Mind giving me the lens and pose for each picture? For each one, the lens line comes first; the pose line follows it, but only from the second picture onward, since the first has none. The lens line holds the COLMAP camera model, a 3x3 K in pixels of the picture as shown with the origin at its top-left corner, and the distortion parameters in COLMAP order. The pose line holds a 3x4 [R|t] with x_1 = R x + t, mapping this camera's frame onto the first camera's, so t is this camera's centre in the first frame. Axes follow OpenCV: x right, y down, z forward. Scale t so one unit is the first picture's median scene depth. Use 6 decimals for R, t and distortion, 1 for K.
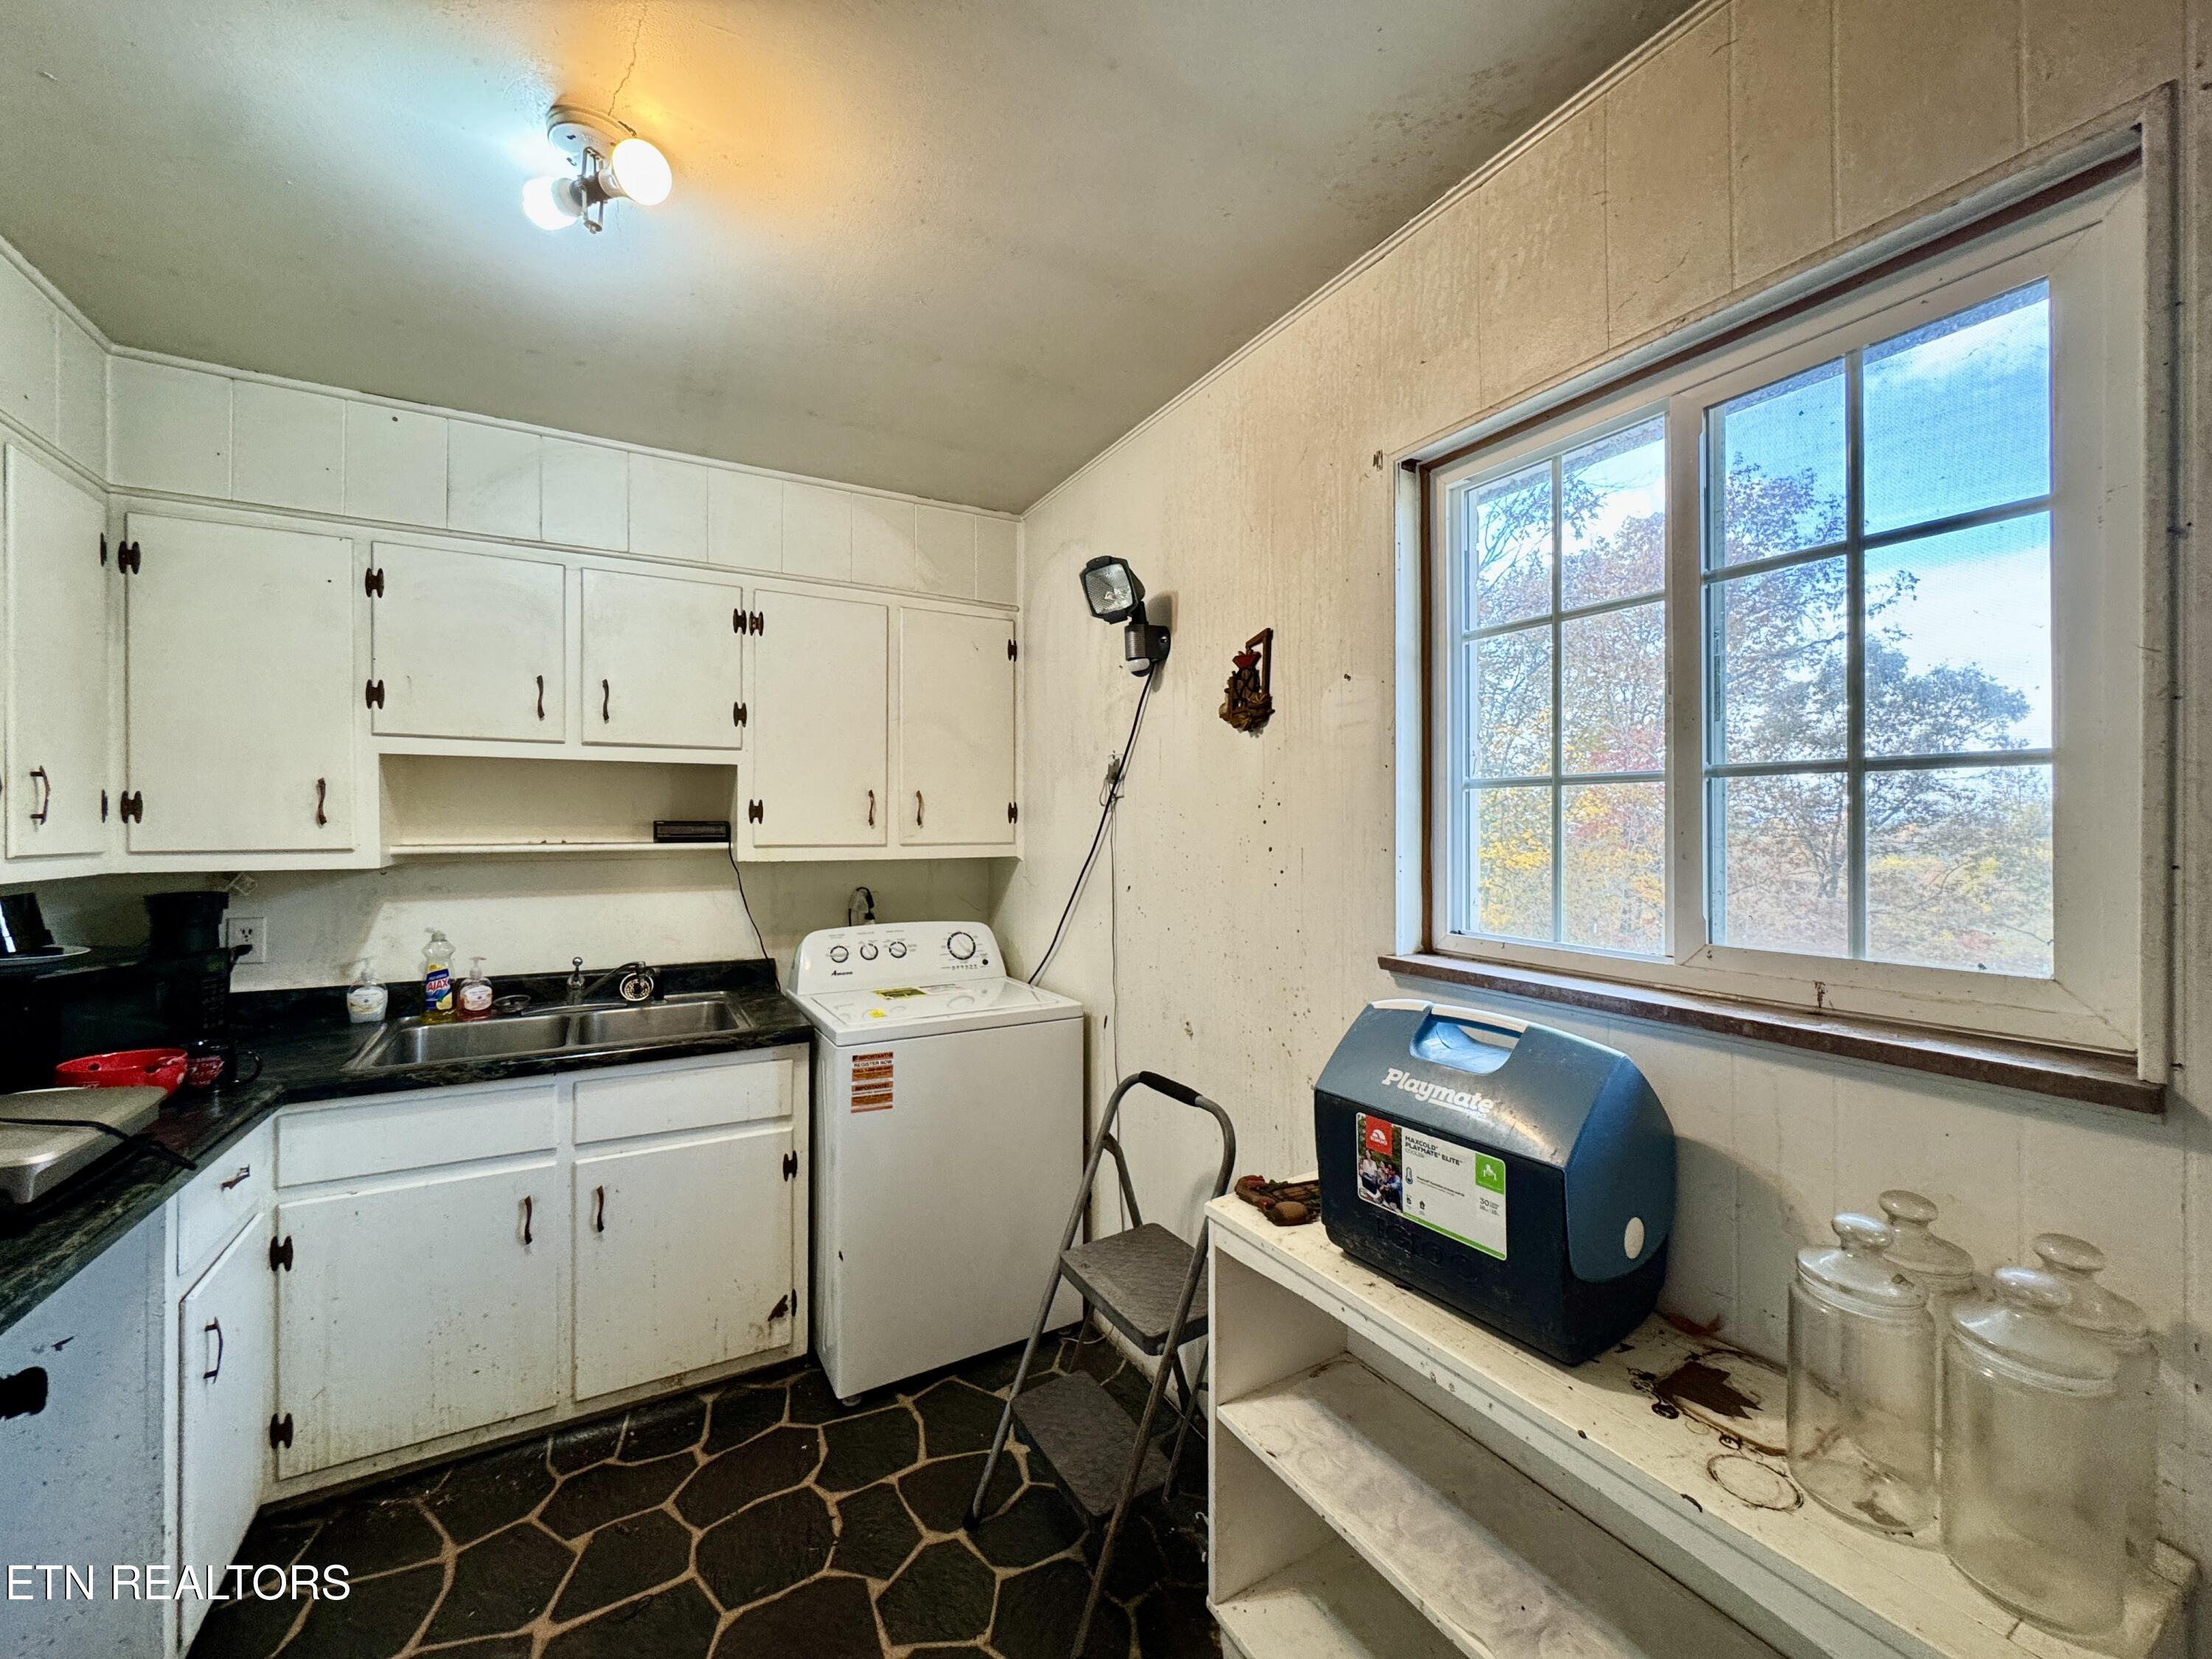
lens RADIAL K [[885.6, 0, 1104.9], [0, 885.6, 831.0], [0, 0, 1]] dist [-0.000815, 0.000070]
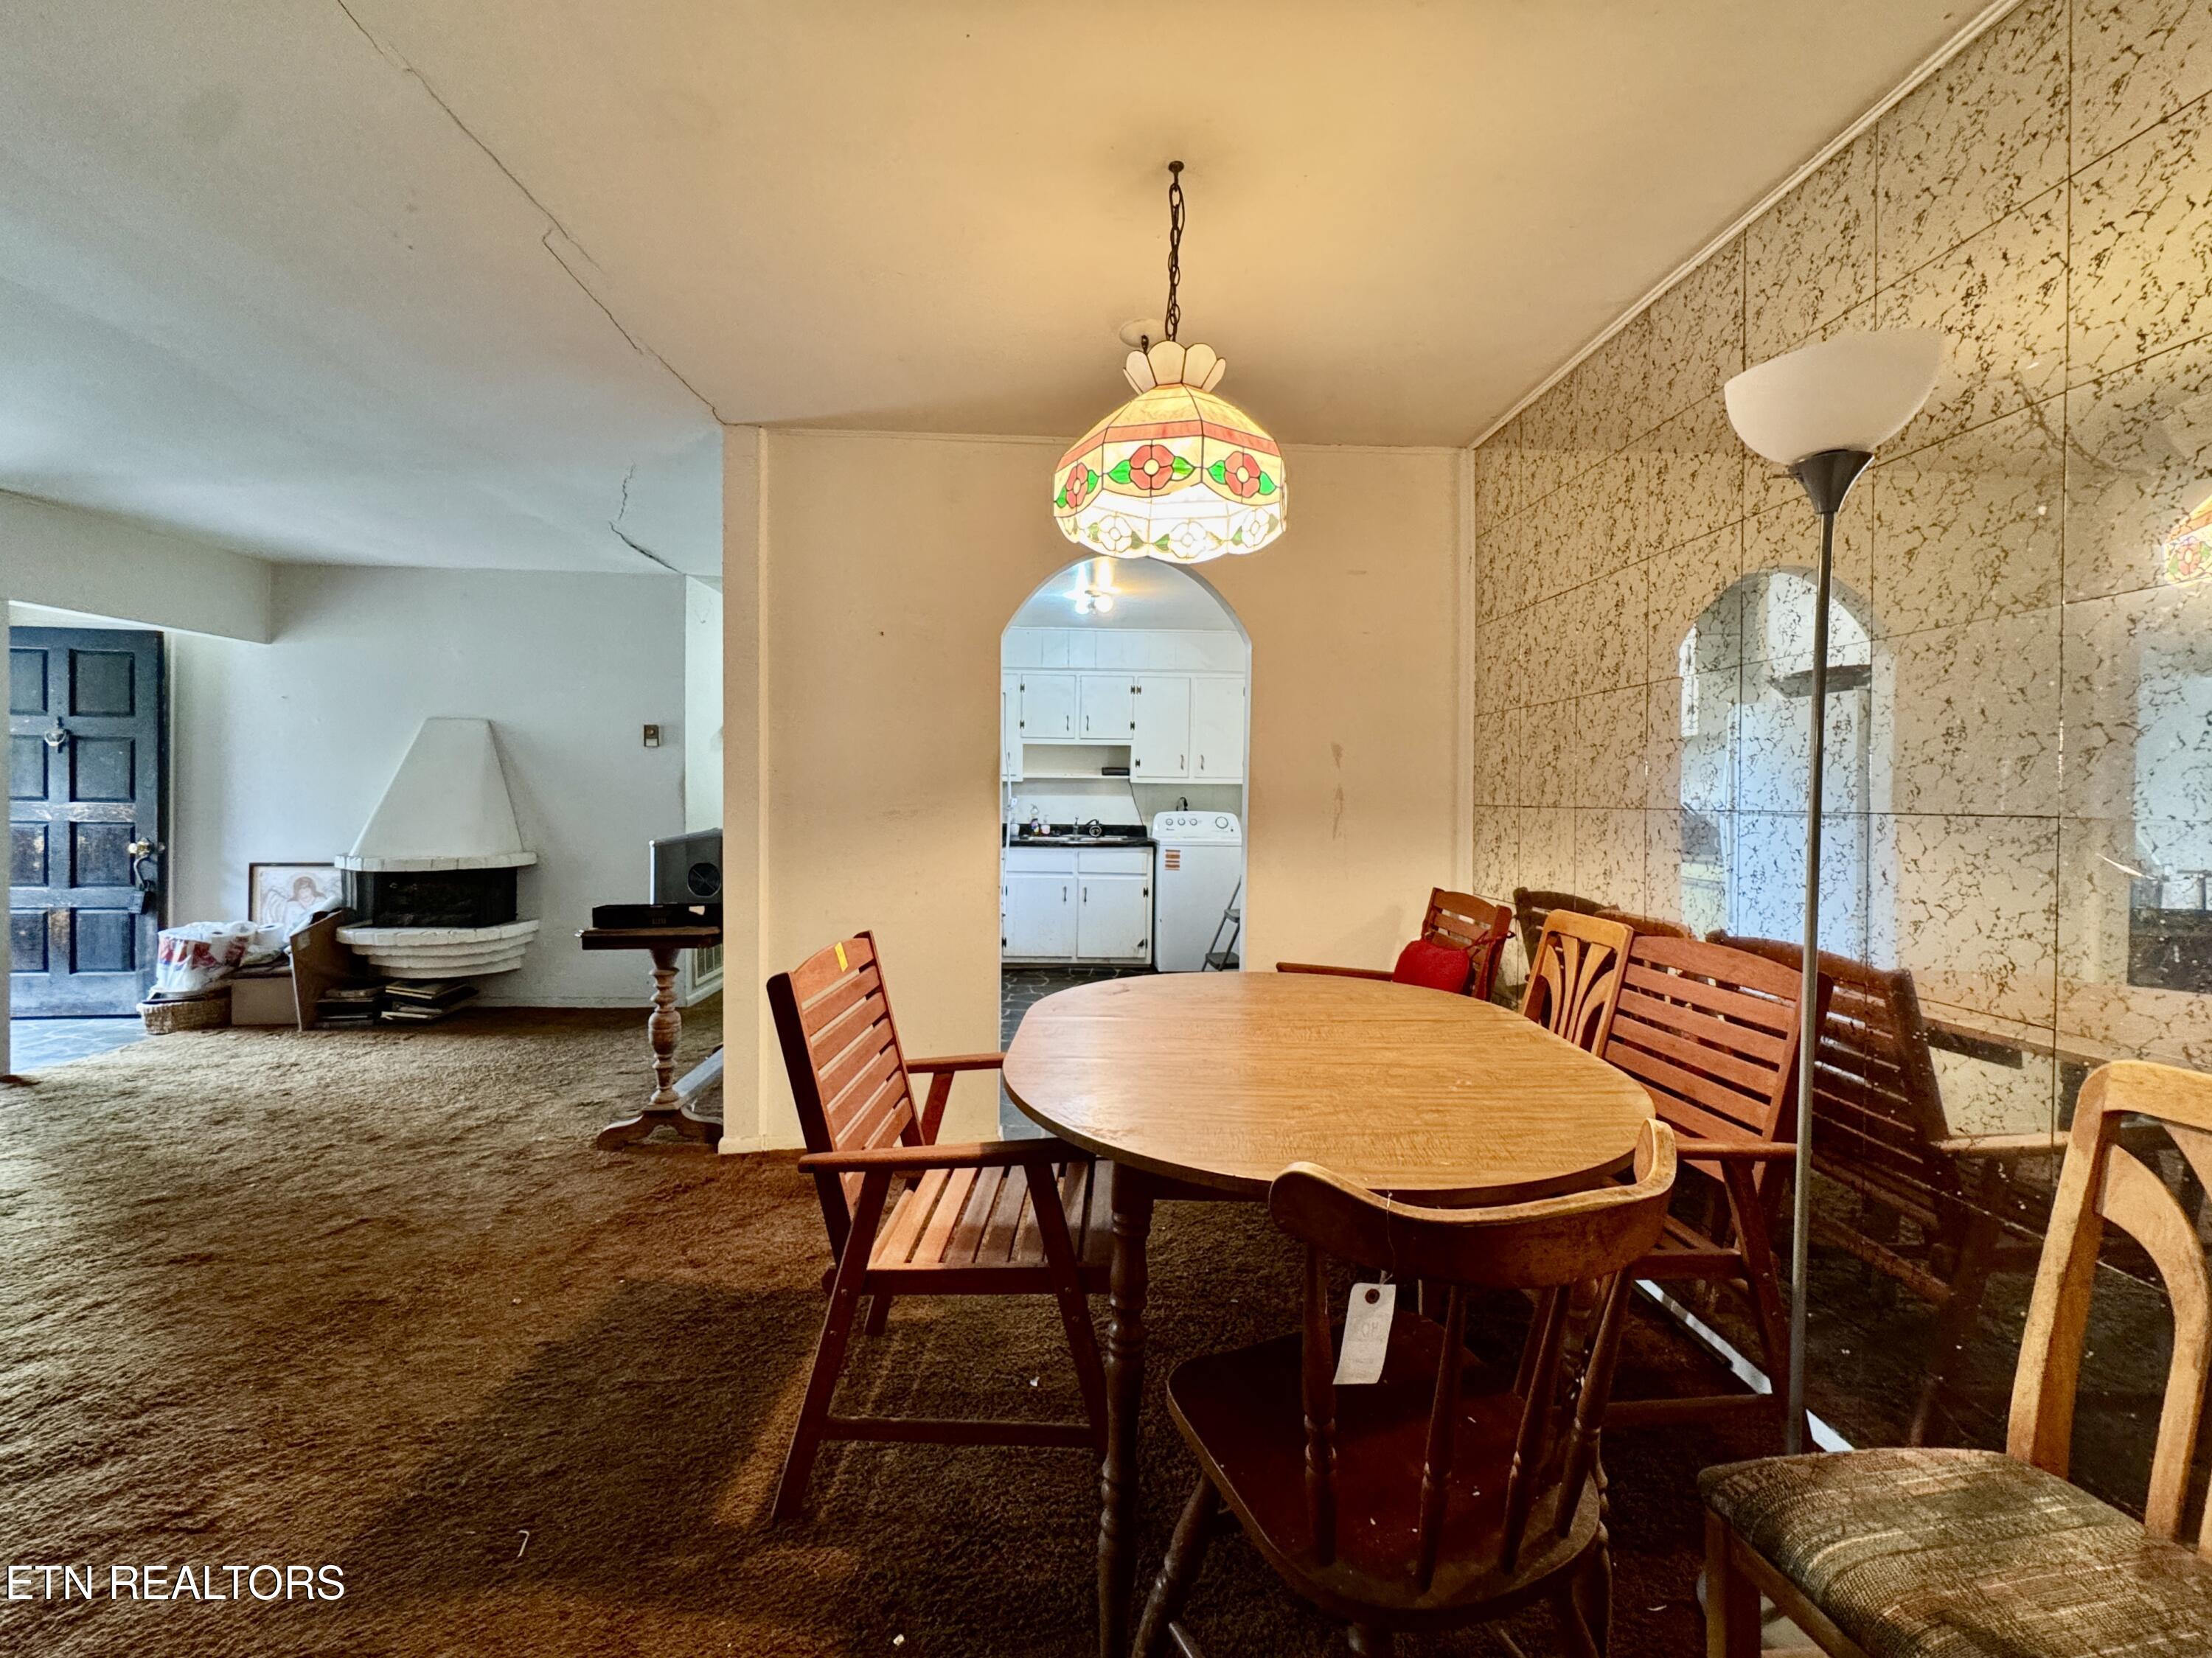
lens RADIAL K [[885.6, 0, 1104.9], [0, 885.6, 830.5], [0, 0, 1]] dist [-0.000815, 0.000070]
pose [[0.895687, 0.025518, -0.443952, 0.796997], [-0.012302, 0.999392, 0.032626, 0.107868], [0.444514, -0.023761, 0.895457, -1.614364]]
